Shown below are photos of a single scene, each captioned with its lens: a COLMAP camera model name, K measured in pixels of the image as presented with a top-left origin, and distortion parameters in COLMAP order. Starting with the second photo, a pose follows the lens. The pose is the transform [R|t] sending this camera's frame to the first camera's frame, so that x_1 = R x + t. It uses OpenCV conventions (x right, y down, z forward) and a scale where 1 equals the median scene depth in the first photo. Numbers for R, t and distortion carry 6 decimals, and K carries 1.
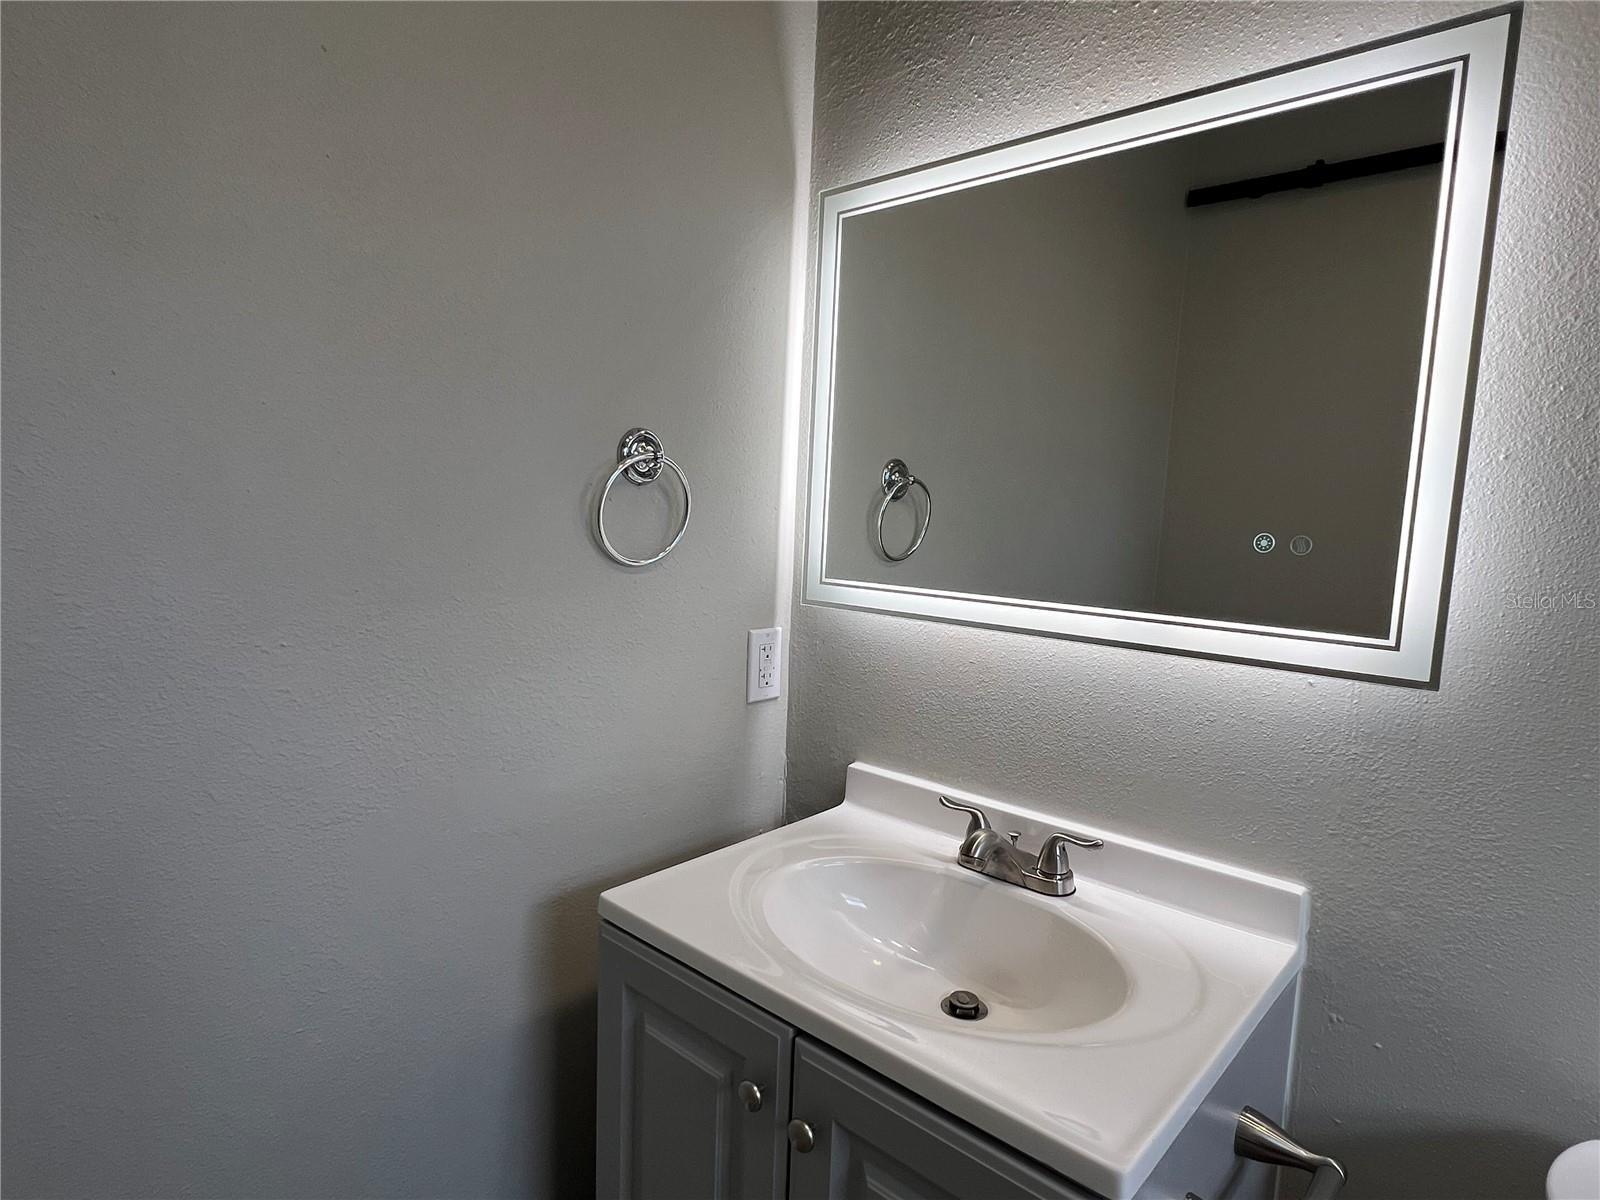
lens RADIAL K [[894.3, 0, 793.2], [0, 894.3, 608.0], [0, 0, 1]] dist [-0.005544, -0.000159]
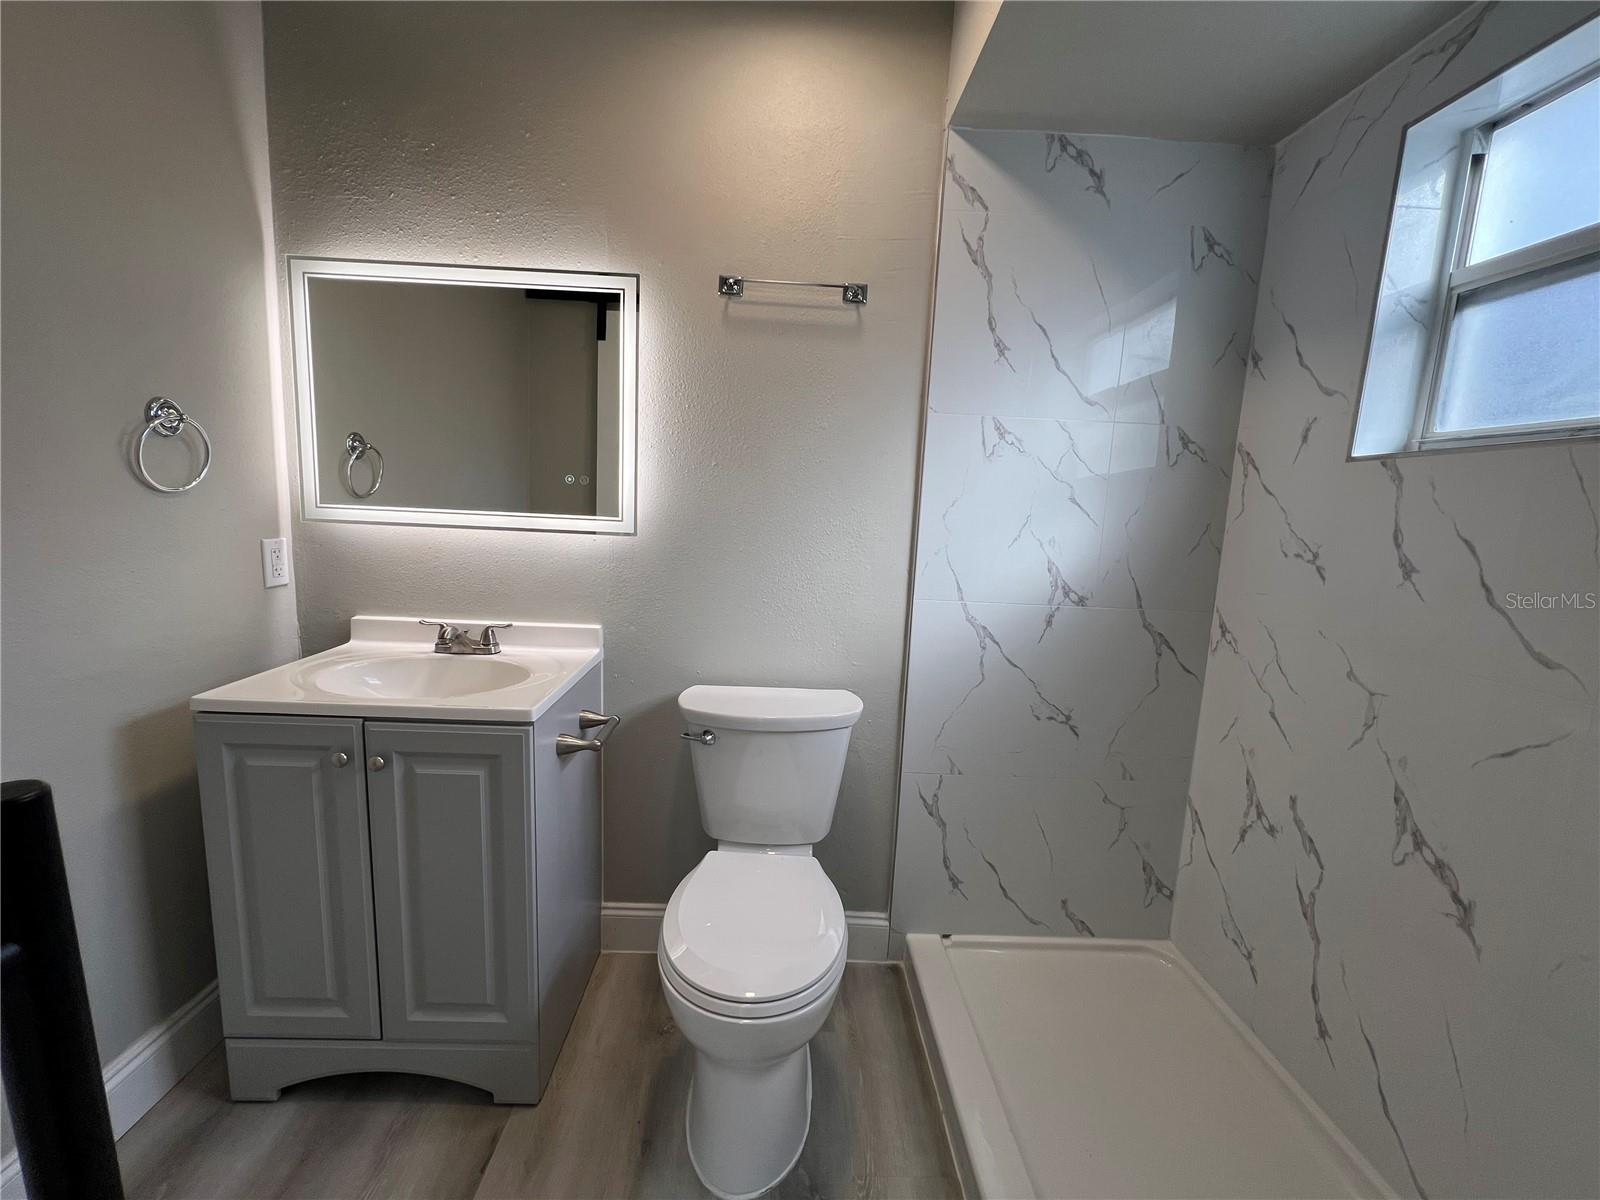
lens RADIAL K [[639.9, 0, 797.3], [0, 639.9, 601.2], [0, 0, 1]] dist [-0.003001, -0.000301]
pose [[0.714735, -0.108493, 0.690930, -0.176089], [0.062415, 0.993848, 0.091493, 0.095968], [-0.696605, -0.022269, 0.717109, -0.462444]]
